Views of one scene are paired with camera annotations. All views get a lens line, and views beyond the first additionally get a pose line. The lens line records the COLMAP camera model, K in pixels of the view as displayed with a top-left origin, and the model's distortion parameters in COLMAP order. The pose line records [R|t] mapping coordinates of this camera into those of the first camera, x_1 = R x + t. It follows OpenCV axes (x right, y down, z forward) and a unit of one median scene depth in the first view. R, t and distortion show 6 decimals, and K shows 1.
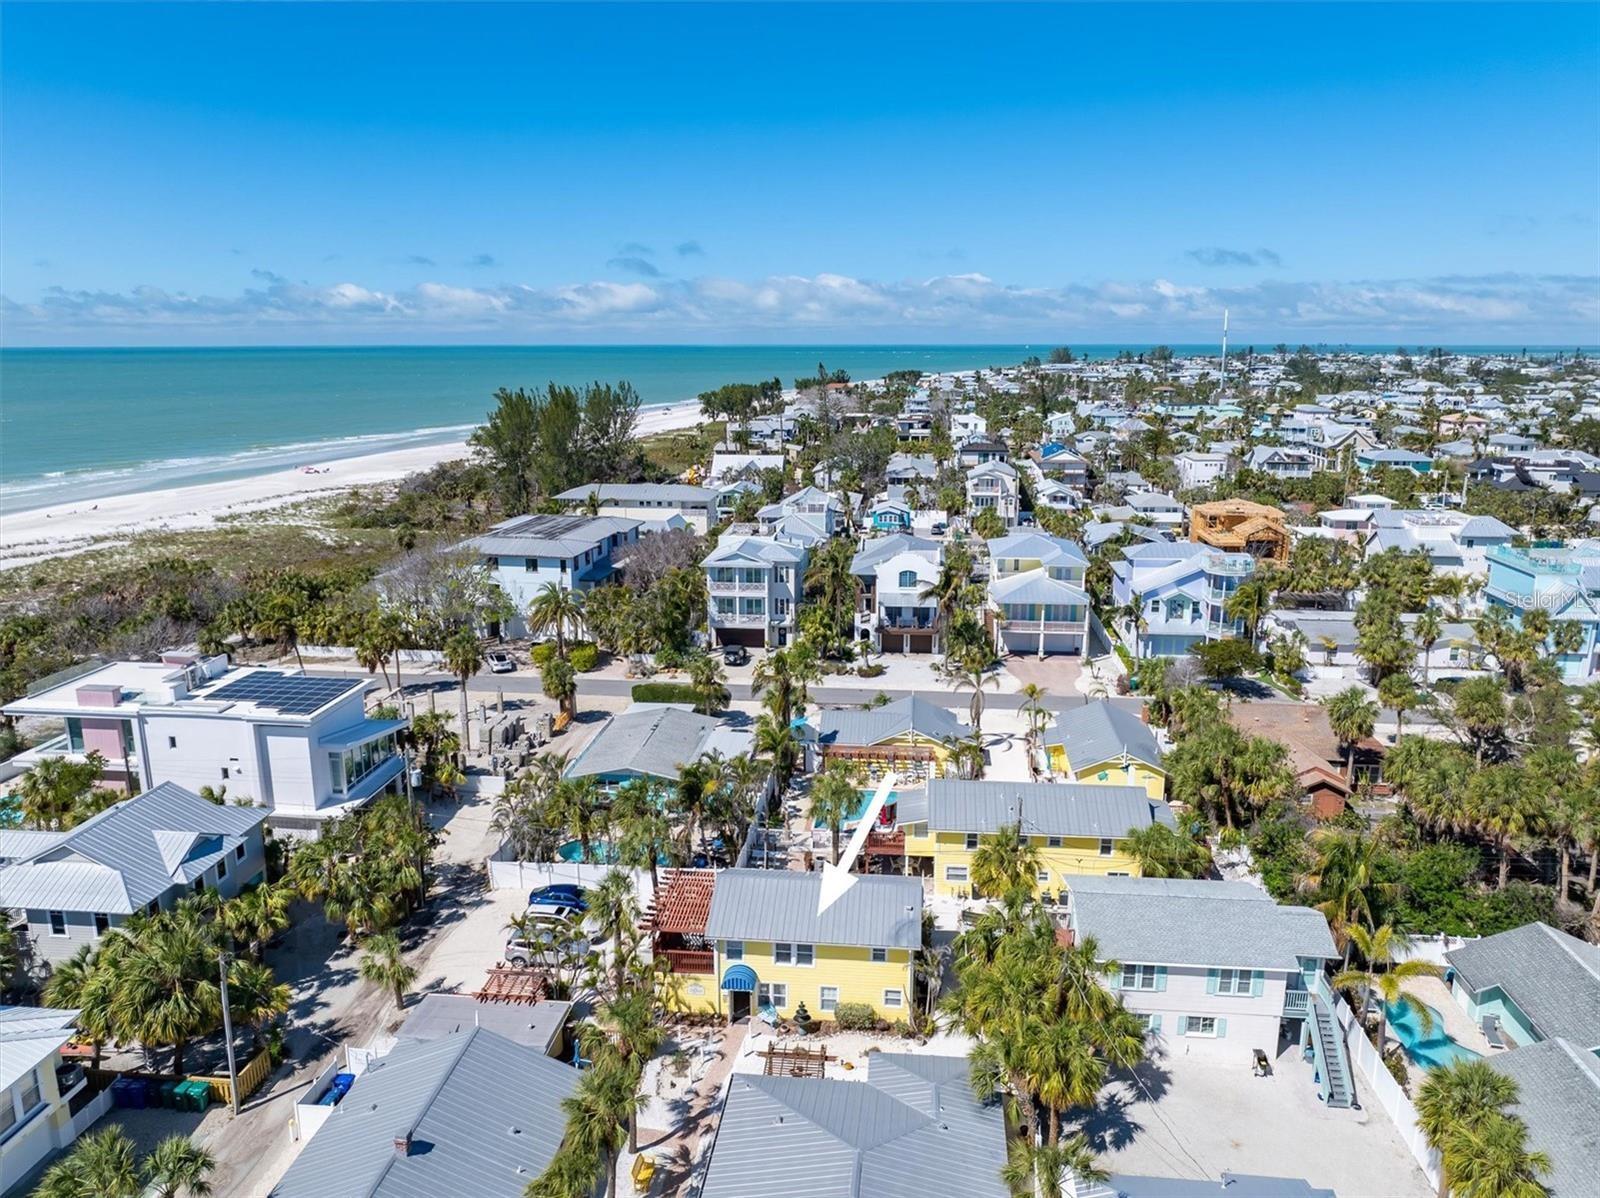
lens RADIAL K [[1119.0, 0, 804.4], [0, 1119.0, 599.5], [0, 0, 1]] dist [-0.014401, -0.002959]
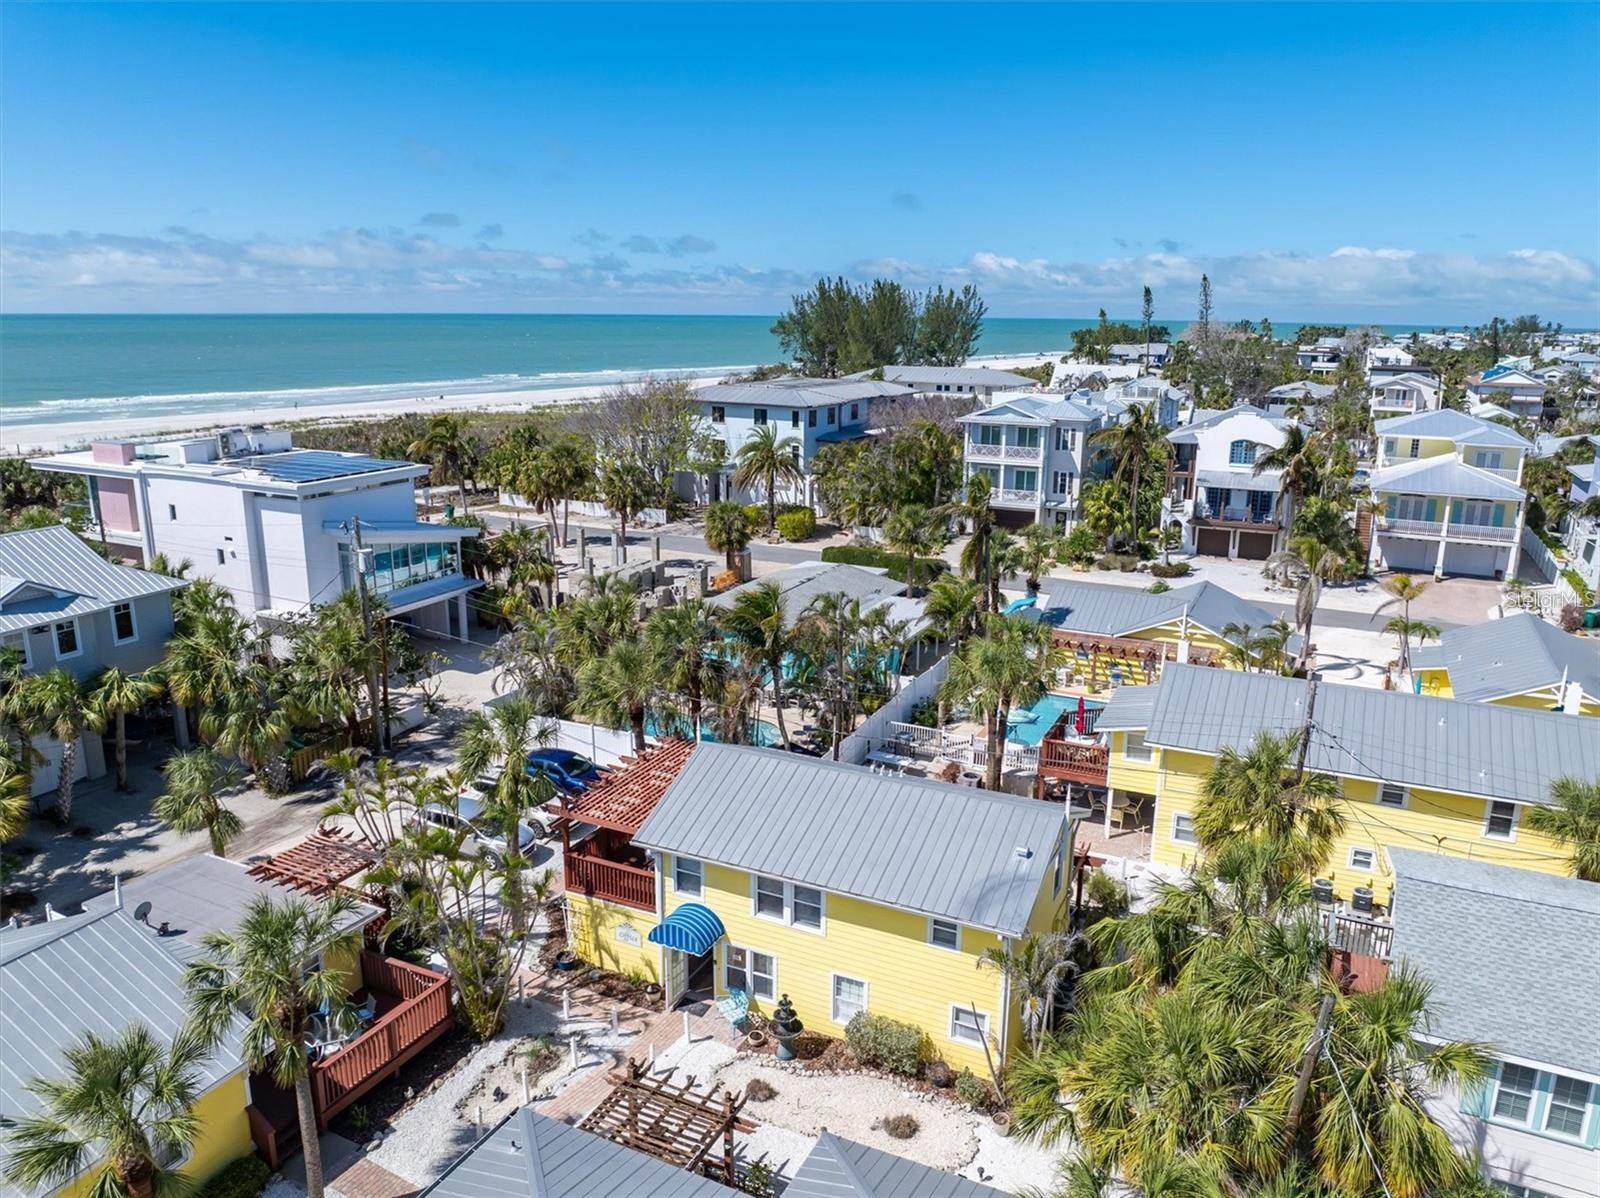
lens RADIAL K [[1126.0, 0, 805.0], [0, 1126.0, 604.5], [0, 0, 1]] dist [-0.039172, 0.003547]
pose [[0.940637, 0.093706, -0.326222, 0.072987], [-0.085495, 0.995557, 0.039452, 0.074890], [0.328469, -0.009220, 0.944470, 0.241318]]
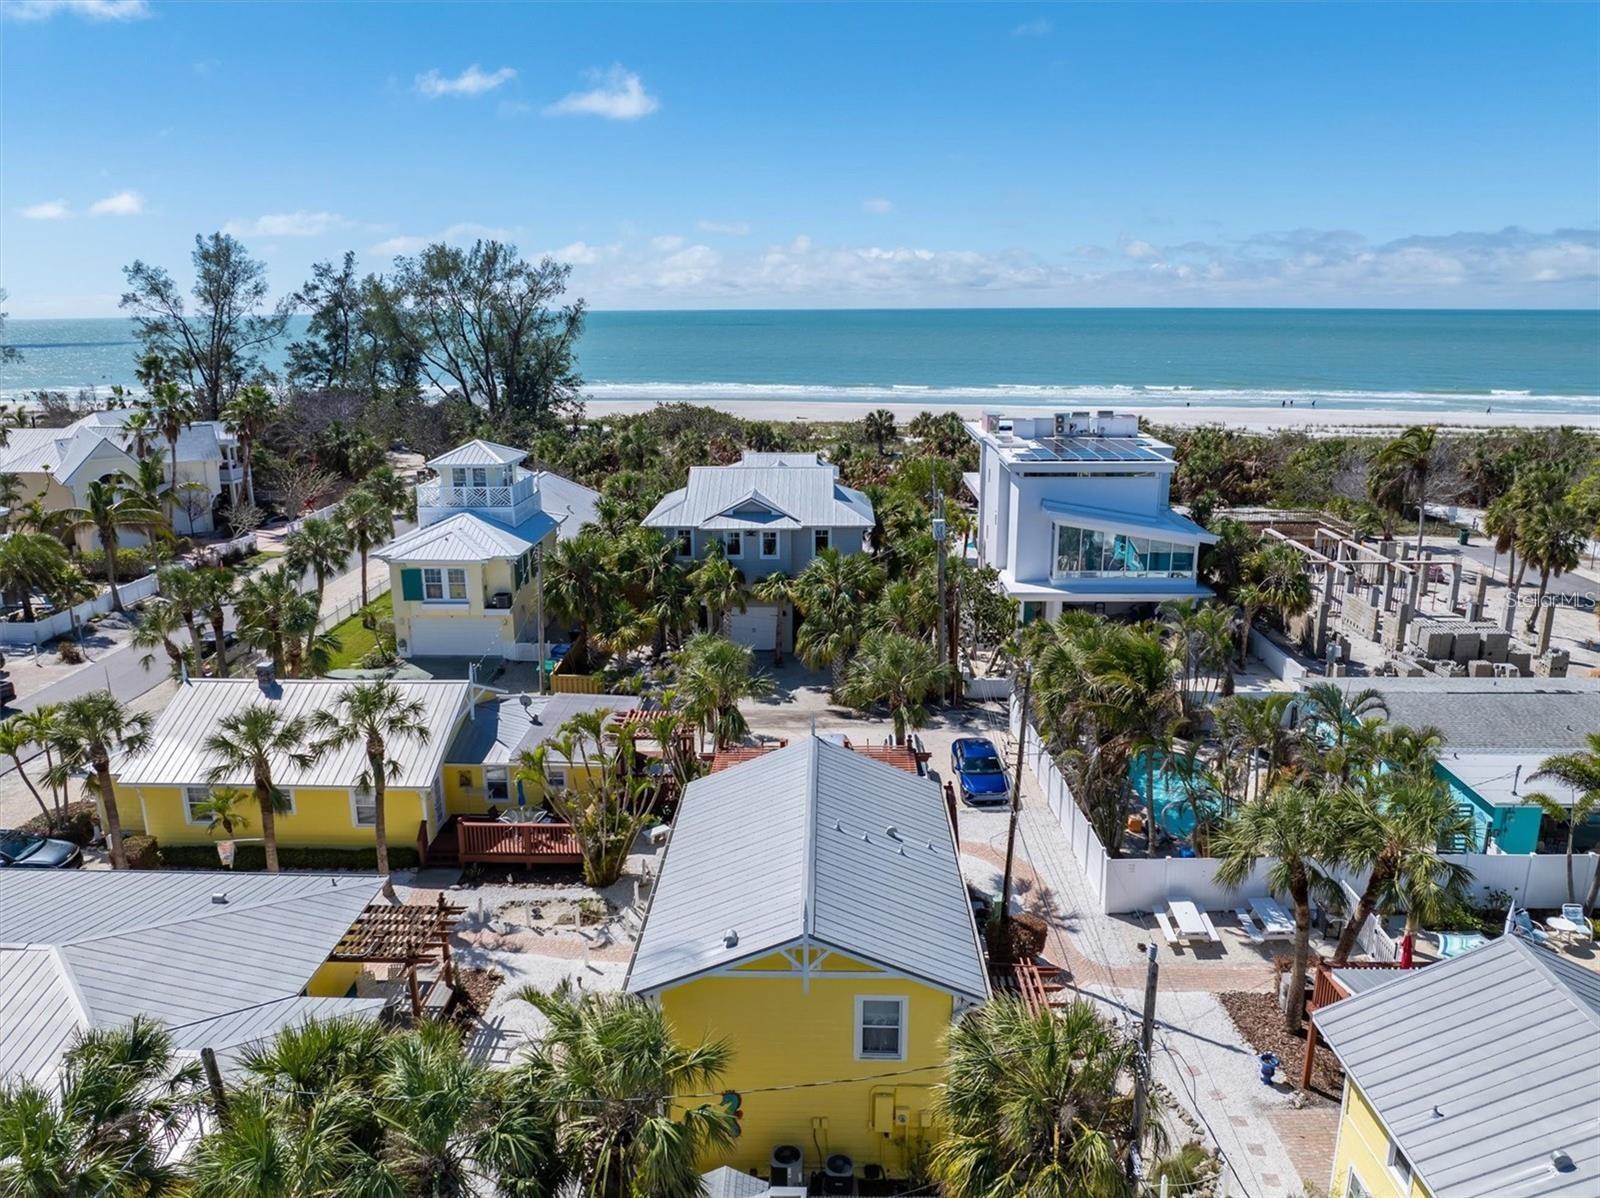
lens RADIAL K [[1123.8, 0, 800.0], [0, 1123.8, 599.0], [0, 0, 1]] dist [-0.025041, -0.021432]
pose [[0.079820, 0.252196, -0.964379, 0.218722], [-0.219826, 0.948100, 0.229745, 0.026883], [0.972268, 0.193657, 0.131116, 0.447609]]
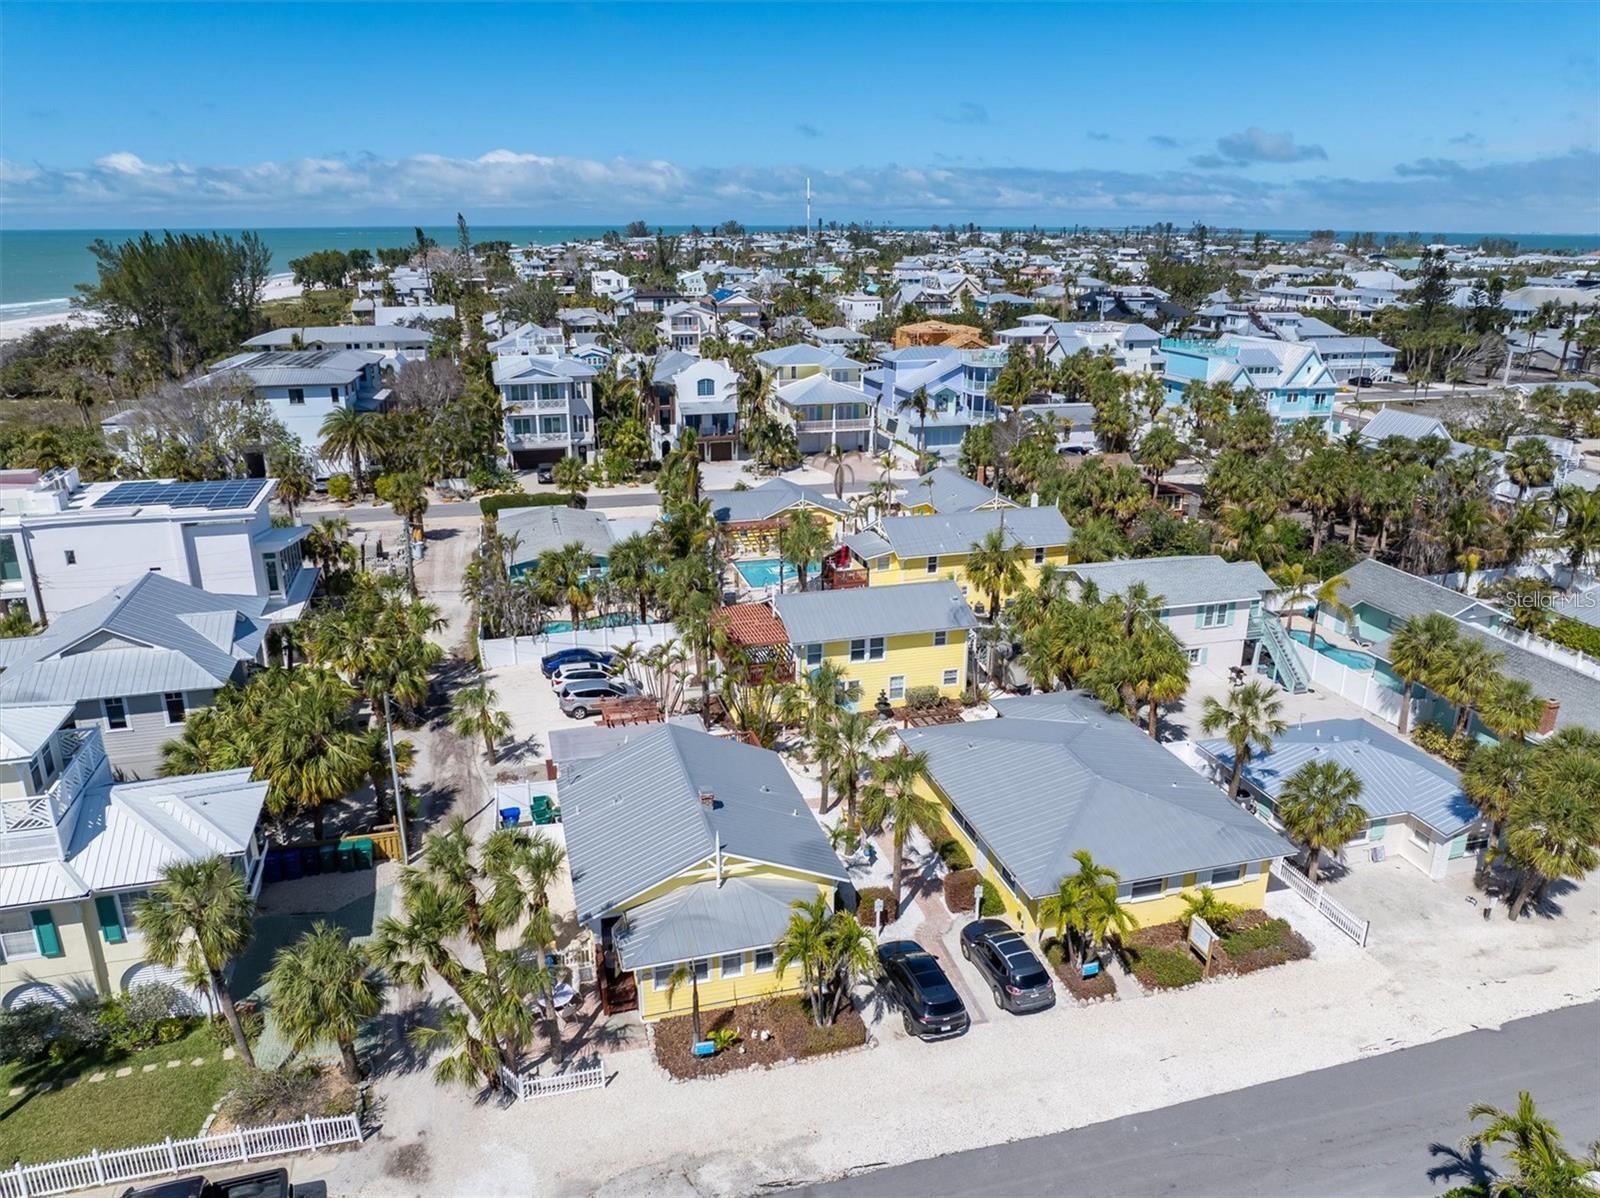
lens RADIAL K [[1123.8, 0, 800.0], [0, 1123.8, 599.0], [0, 0, 1]] dist [-0.025041, -0.021432]
pose [[0.929654, -0.113811, 0.350416, -0.210672], [0.079260, 0.990603, 0.111459, 0.066511], [-0.359808, -0.075844, 0.929939, 0.005385]]
